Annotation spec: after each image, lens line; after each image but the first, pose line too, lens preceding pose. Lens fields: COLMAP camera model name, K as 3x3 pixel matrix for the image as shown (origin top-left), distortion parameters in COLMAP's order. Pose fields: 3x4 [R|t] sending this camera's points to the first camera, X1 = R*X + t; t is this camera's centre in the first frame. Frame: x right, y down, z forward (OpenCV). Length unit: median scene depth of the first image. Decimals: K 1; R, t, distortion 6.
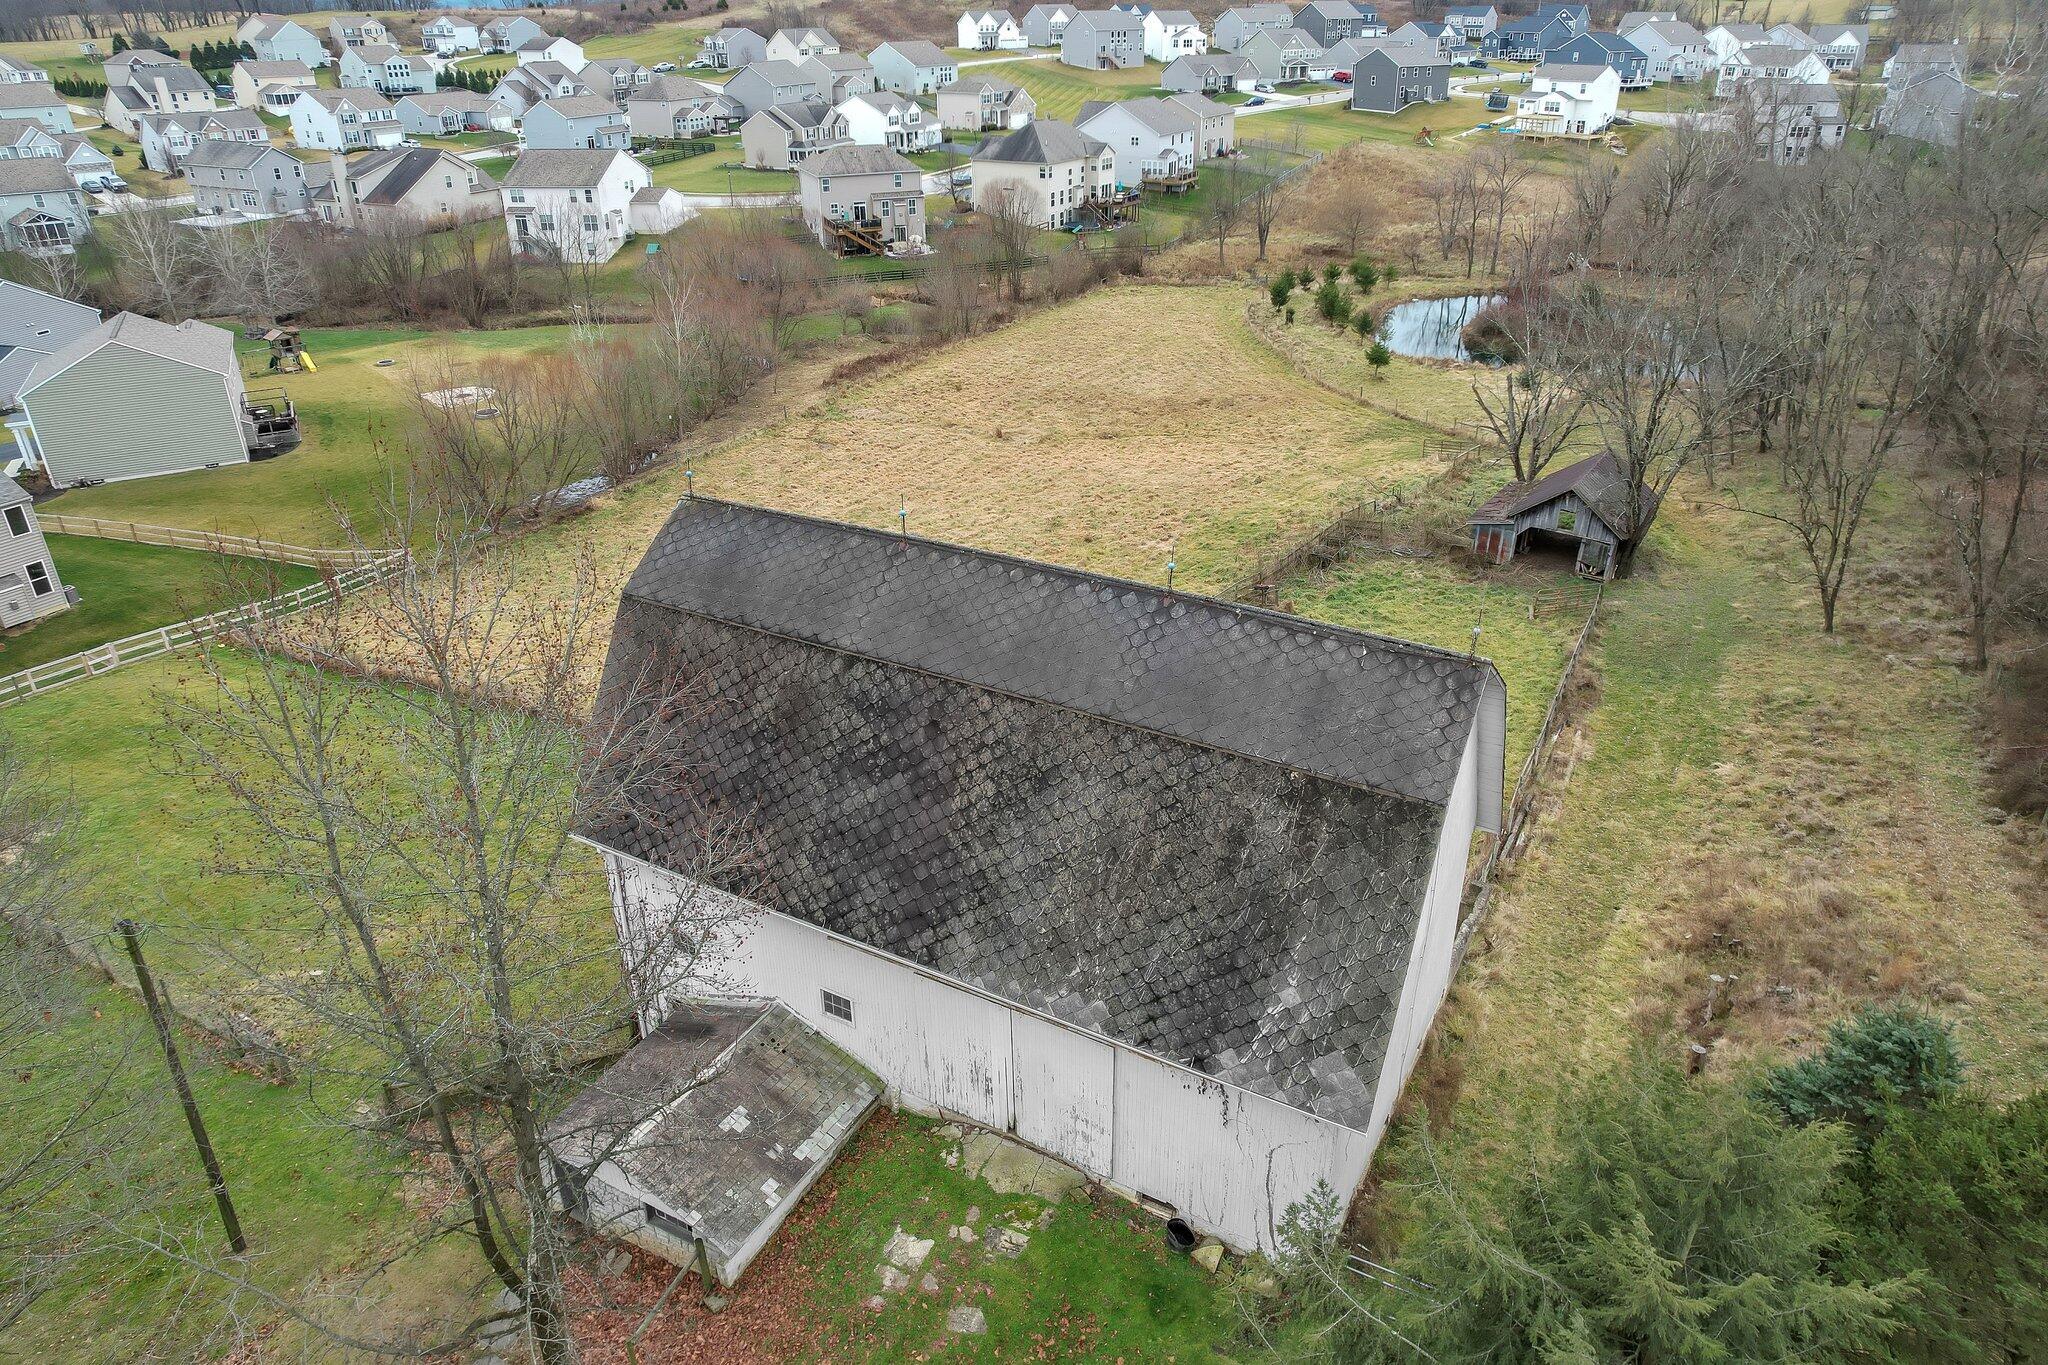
lens RADIAL K [[1302.0, 0, 1012.5], [0, 1302.0, 672.5], [0, 0, 1]] dist [-0.087620, 0.081633]
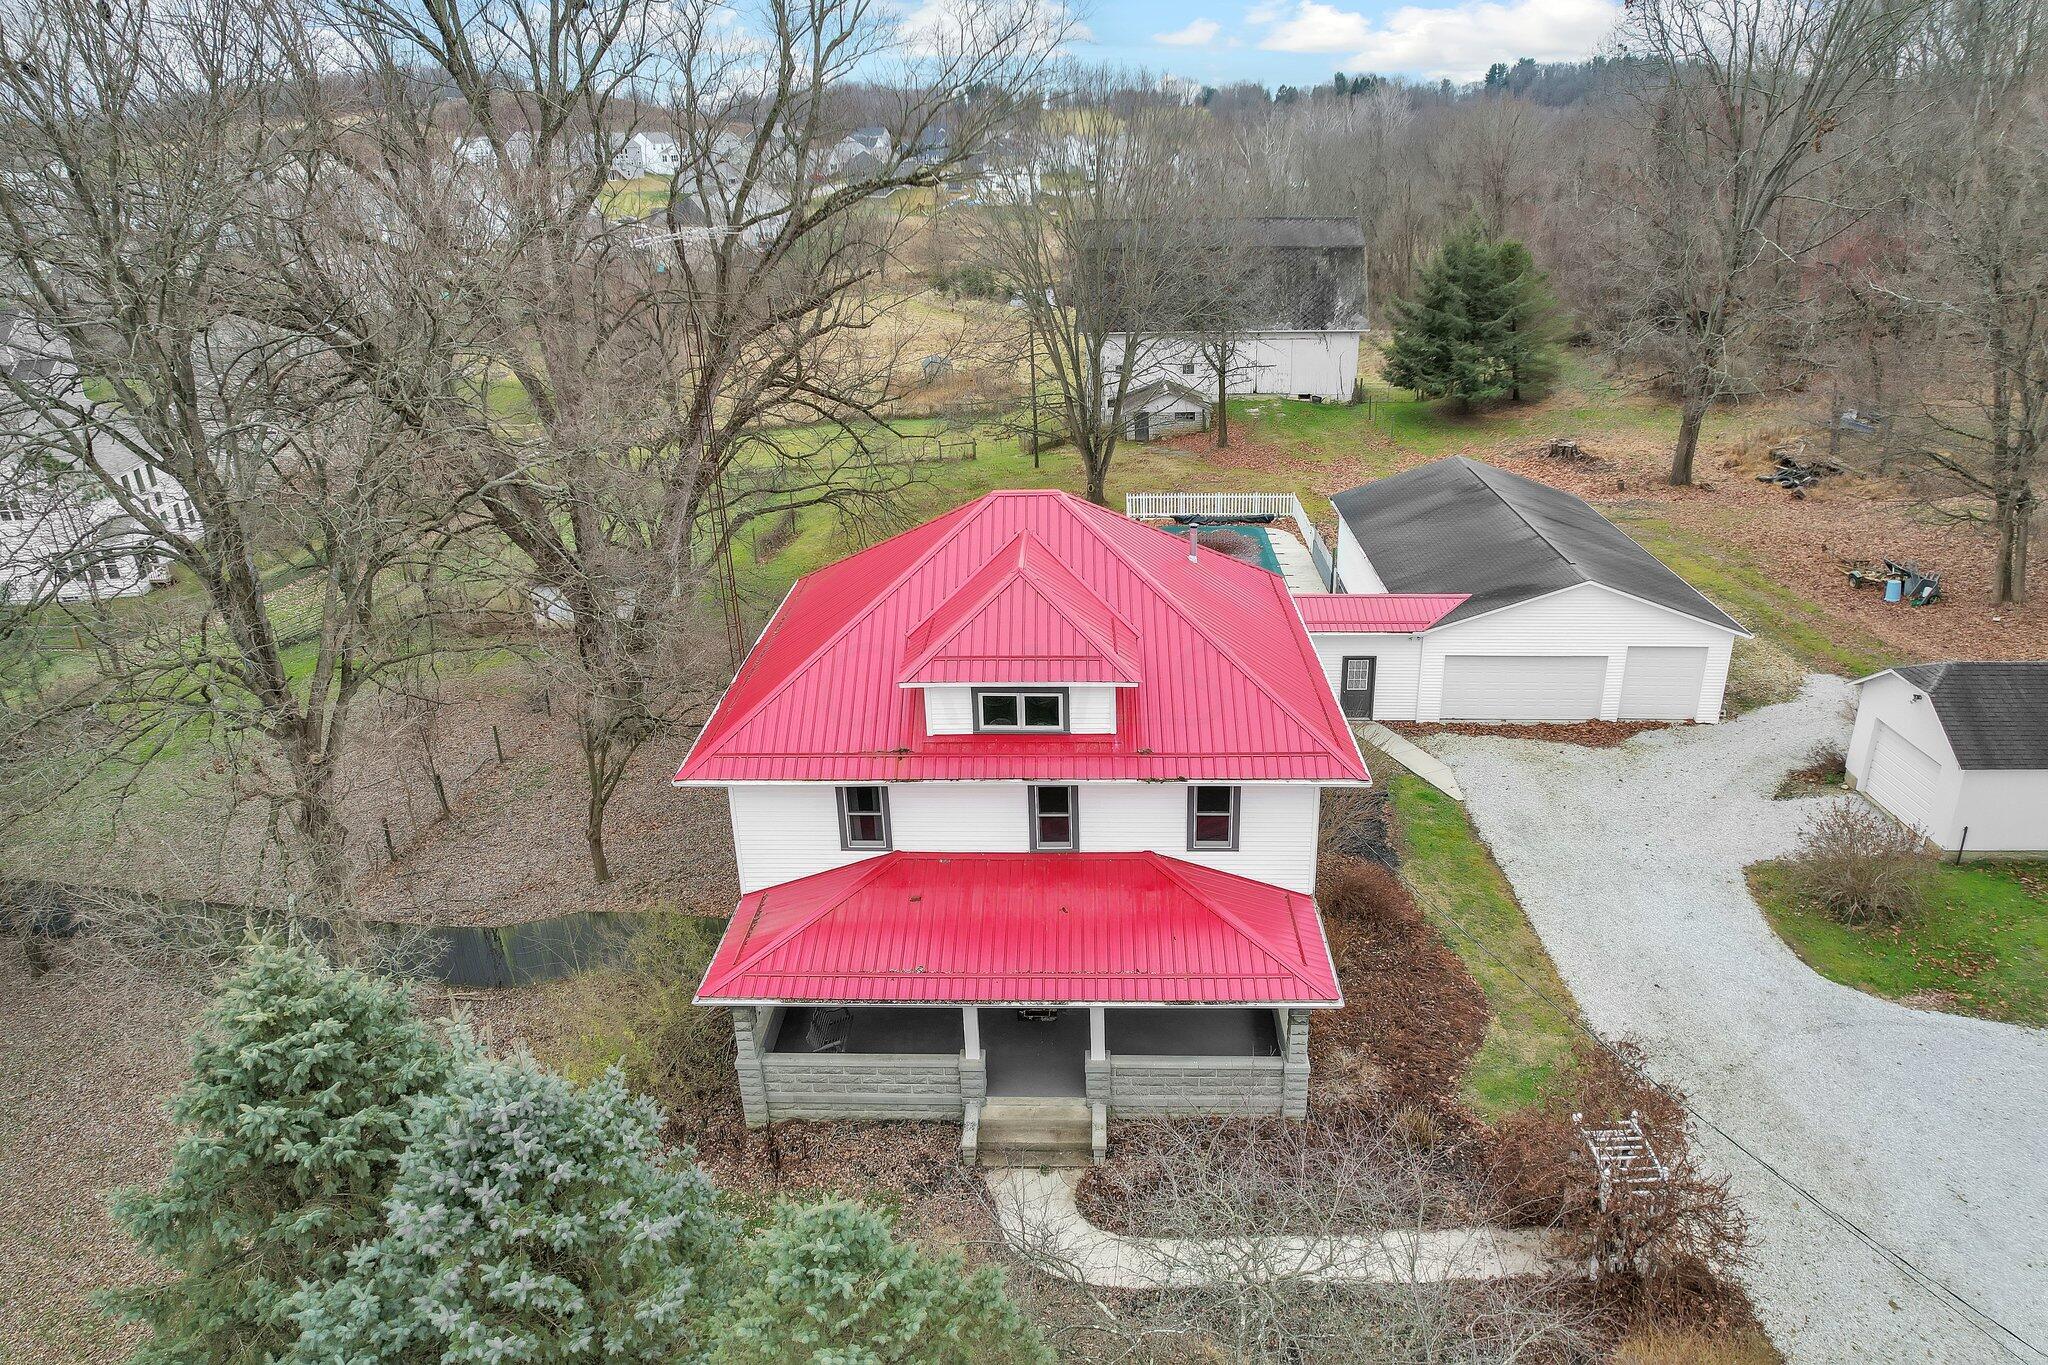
lens RADIAL K [[1334.7, 0, 1040.5], [0, 1334.7, 600.1], [0, 0, 1]] dist [-0.092834, 0.086583]
pose [[0.873158, -0.163724, 0.459119, -0.265962], [0.230311, 0.968705, -0.092564, 0.135925], [-0.429596, 0.186563, 0.883539, -0.197700]]
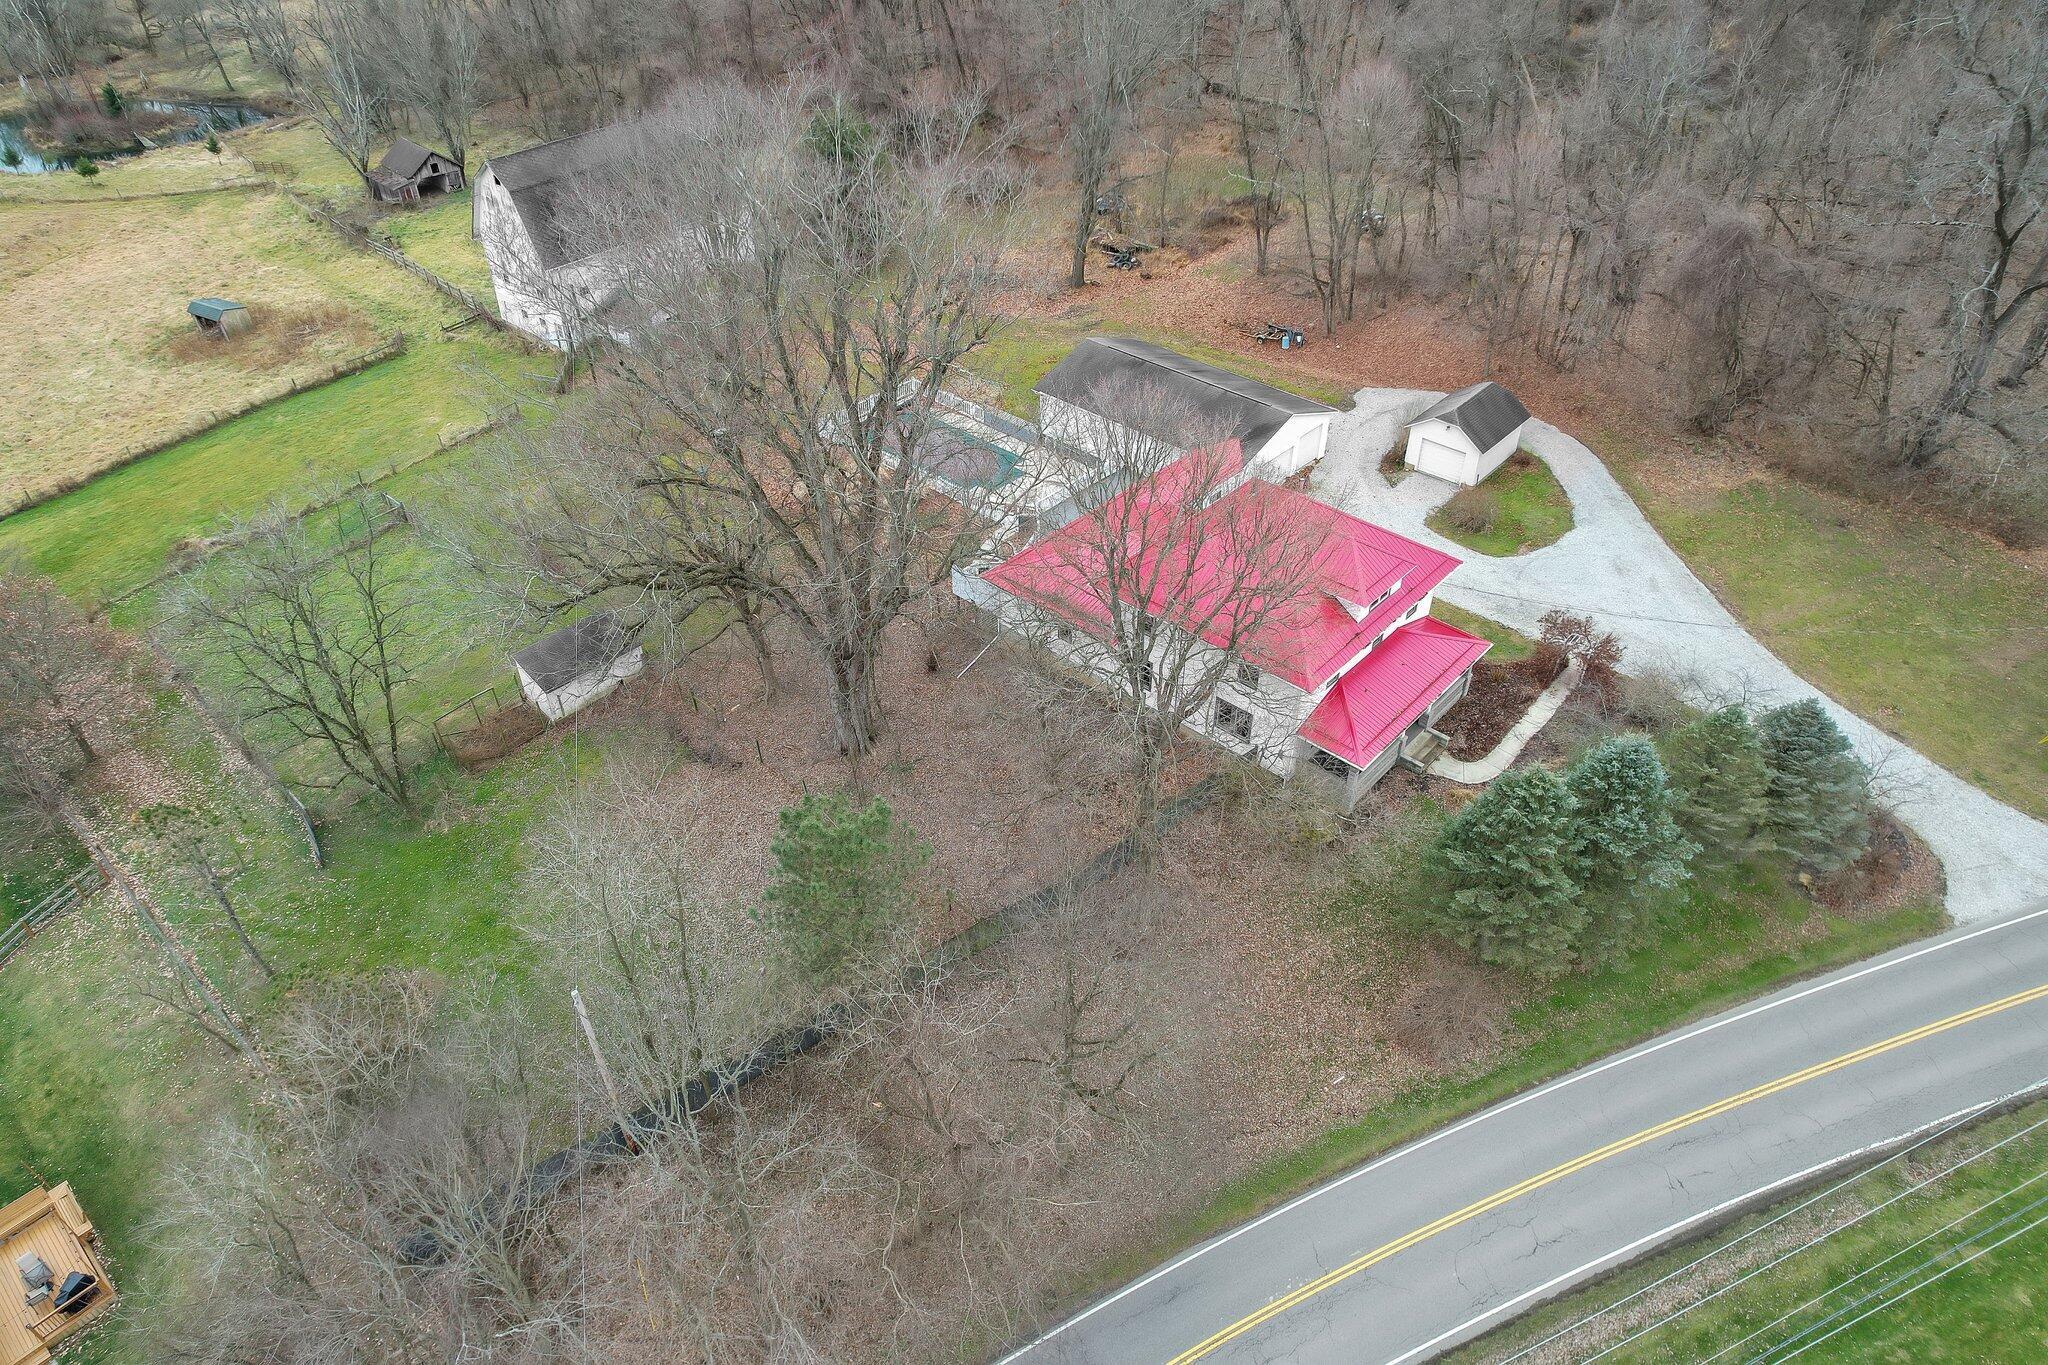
lens RADIAL K [[1340.3, 0, 1013.1], [0, 1340.3, 639.8], [0, 0, 1]] dist [-0.084657, 0.088855]
pose [[0.206349, -0.574104, 0.792354, -0.444521], [0.467766, 0.769134, 0.435462, -0.007592], [-0.859427, 0.280779, 0.427257, -0.140720]]
